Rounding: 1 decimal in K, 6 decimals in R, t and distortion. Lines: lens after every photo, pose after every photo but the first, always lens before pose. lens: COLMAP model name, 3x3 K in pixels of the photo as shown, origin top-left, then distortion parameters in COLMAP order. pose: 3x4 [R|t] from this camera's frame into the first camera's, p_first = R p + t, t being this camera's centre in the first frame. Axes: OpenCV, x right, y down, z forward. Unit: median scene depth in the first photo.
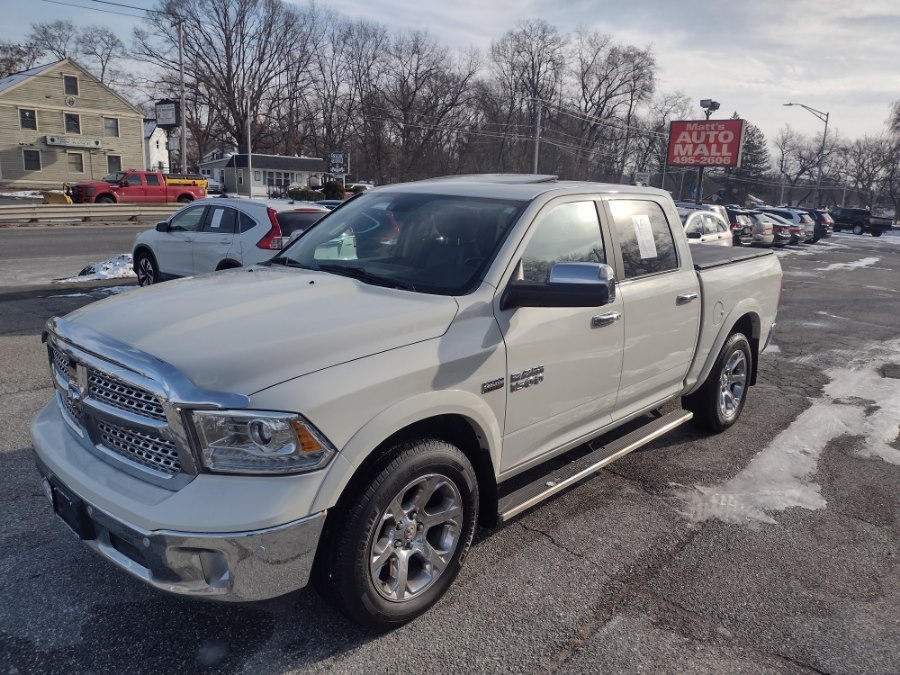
lens RADIAL K [[710.1, 0, 465.2], [0, 710.1, 341.6], [0, 0, 1]] dist [0.016789, -0.033736]
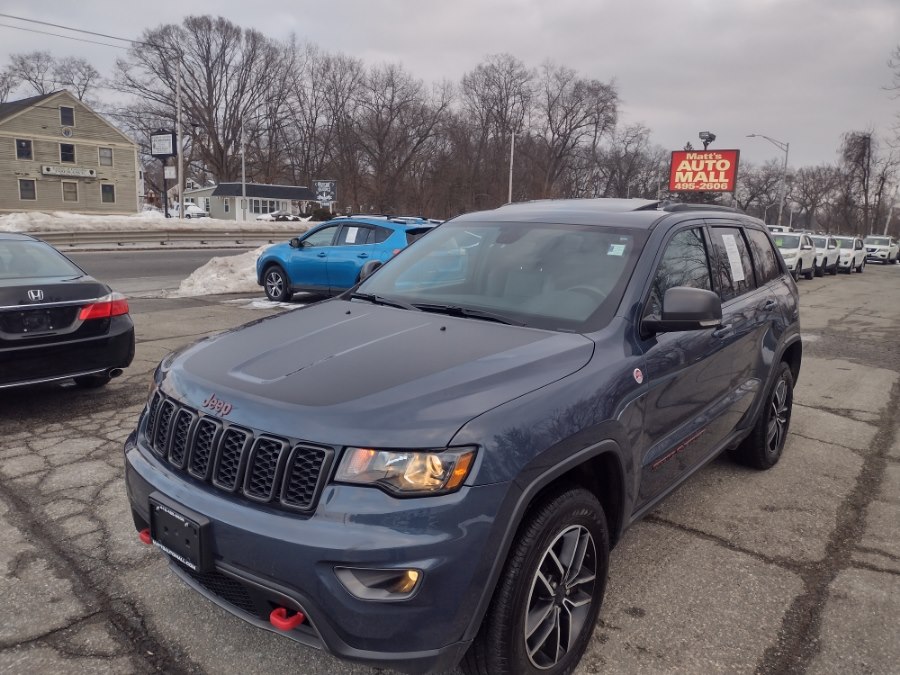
lens RADIAL K [[710.1, 0, 467.3], [0, 710.1, 334.2], [0, 0, 1]] dist [0.016789, -0.033736]
pose [[0.997761, -0.016701, 0.064755, -0.034125], [0.019806, 0.998670, -0.047609, 0.006169], [-0.063874, 0.048785, 0.996765, -0.020398]]
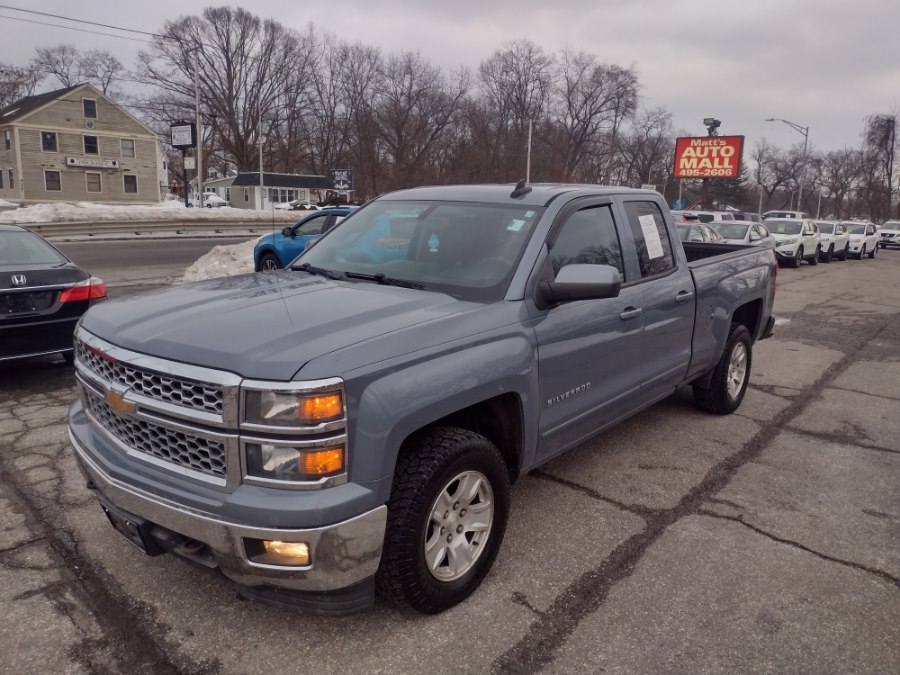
lens RADIAL K [[710.1, 0, 464.2], [0, 710.1, 338.4], [0, 0, 1]] dist [0.016789, -0.033736]
pose [[0.999498, -0.018128, 0.025991, -0.024668], [0.018786, 0.999503, -0.025305, 0.007564], [-0.025519, 0.025780, 0.999342, -0.028162]]
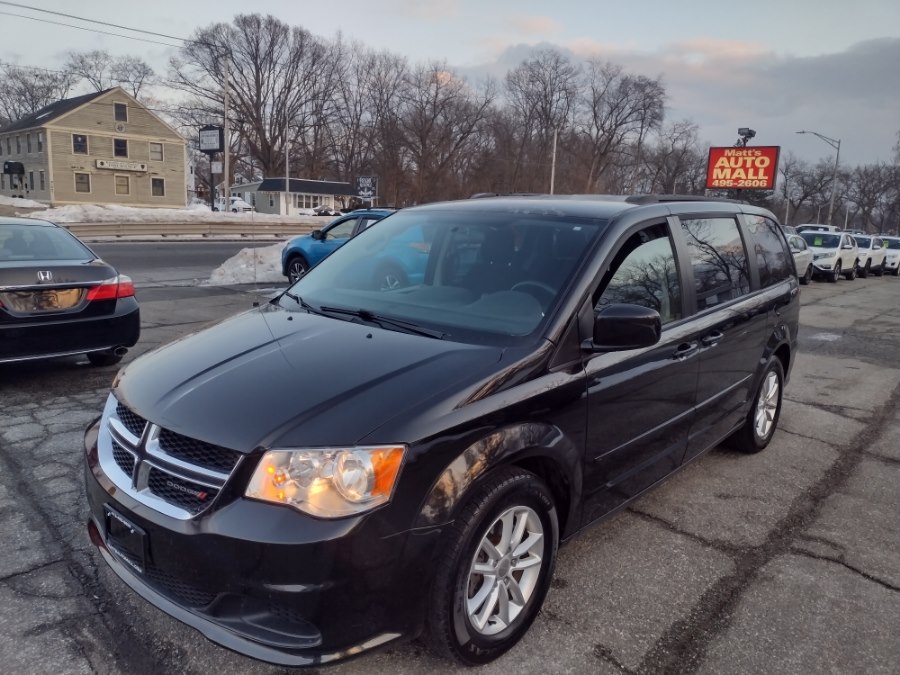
lens RADIAL K [[710.1, 0, 461.2], [0, 710.1, 335.2], [0, 0, 1]] dist [0.016789, -0.033736]
pose [[0.999985, 0.003923, -0.003850, -0.027732], [-0.004083, 0.999090, -0.042456, 0.007396], [0.003680, 0.042471, 0.999091, -0.022547]]
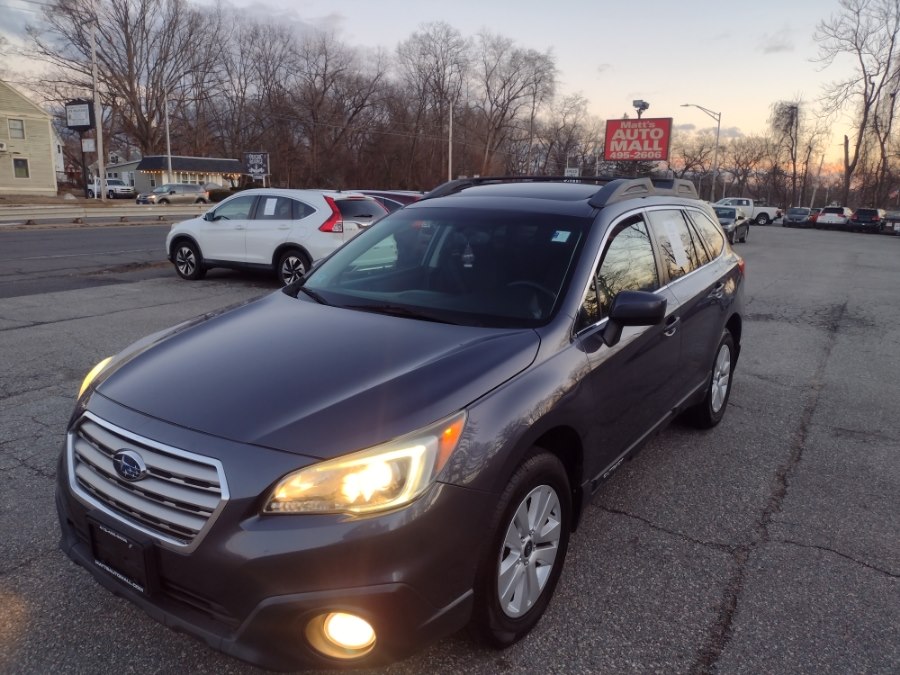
lens RADIAL K [[710.1, 0, 472.2], [0, 710.1, 332.7], [0, 0, 1]] dist [0.016789, -0.033736]
pose [[0.987995, -0.045867, 0.147521, -0.030880], [0.047837, 0.998807, -0.009834, 0.006156], [-0.146894, 0.016773, 0.989010, -0.015904]]
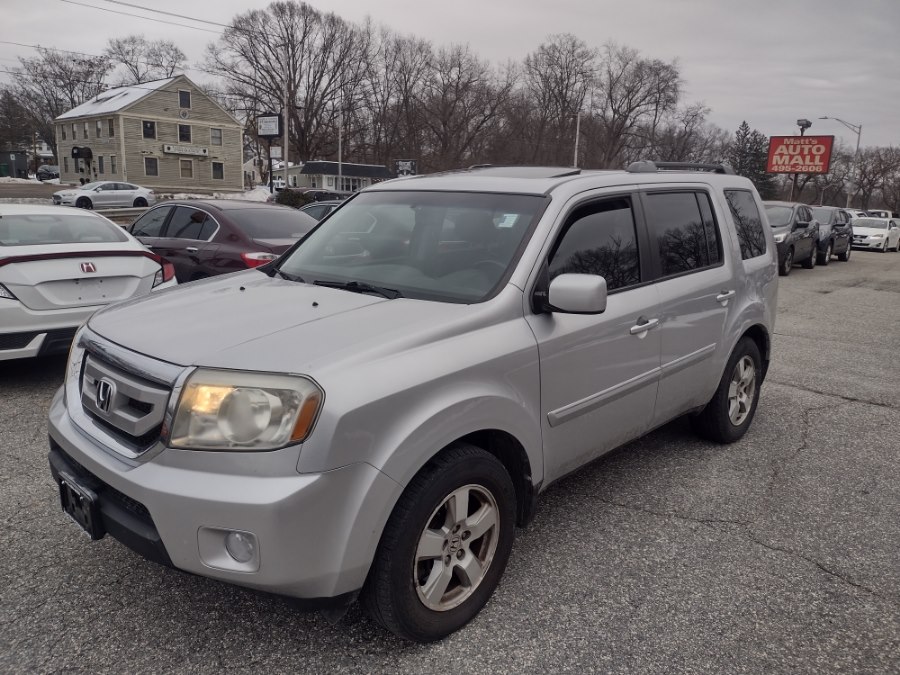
lens RADIAL K [[710.1, 0, 453.1], [0, 710.1, 345.4], [0, 0, 1]] dist [0.016789, -0.033736]
pose [[0.999997, 0.001957, 0.001120, -0.083557], [-0.001953, 0.999991, -0.003748, 0.016944], [-0.001128, 0.003746, 0.999992, -0.068686]]
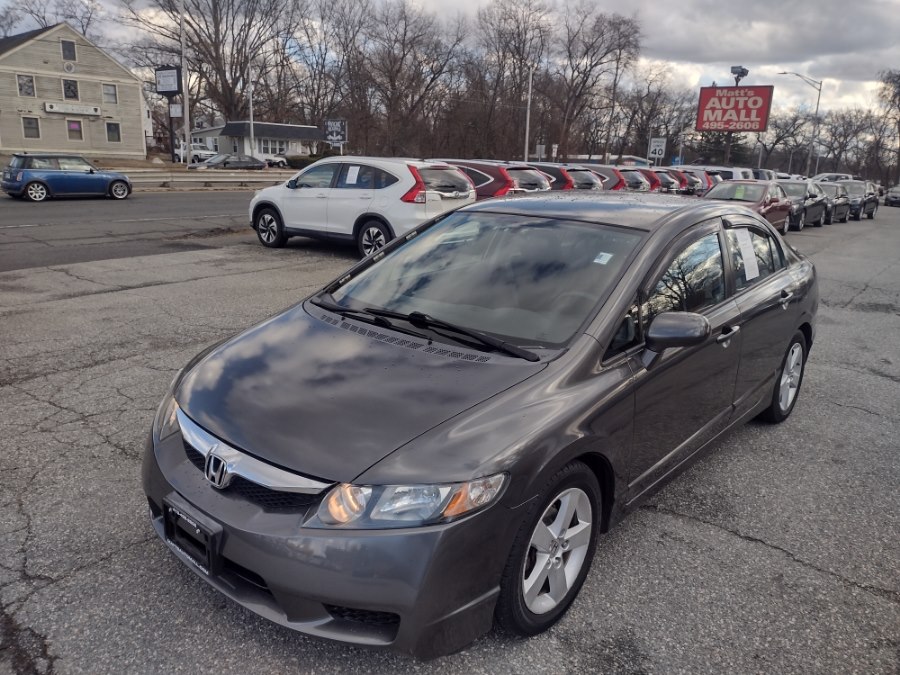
lens RADIAL K [[710.1, 0, 462.2], [0, 710.1, 343.3], [0, 0, 1]] dist [0.016789, -0.033736]
pose [[0.999215, -0.010954, 0.038071, -0.033087], [0.009382, 0.999106, 0.041228, 0.004936], [-0.038489, -0.040838, 0.998424, -0.009877]]
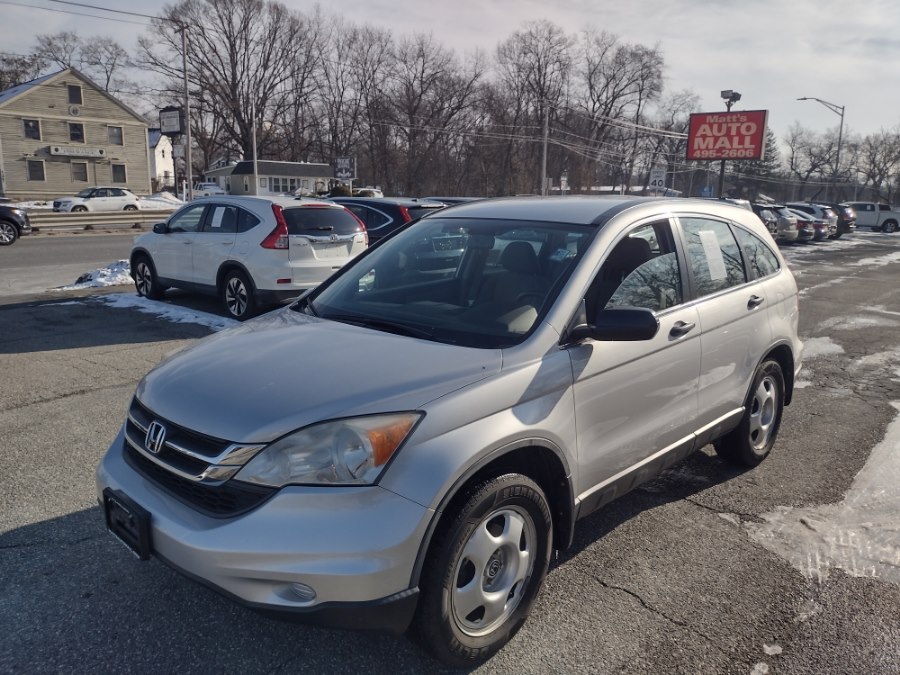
lens RADIAL K [[710.1, 0, 464.9], [0, 710.1, 343.1], [0, 0, 1]] dist [0.016789, -0.033736]
pose [[0.999777, -0.016968, -0.012561, -0.002873], [0.016906, 0.999844, -0.005051, 0.000013], [0.012645, 0.004838, 0.999908, 0.011947]]
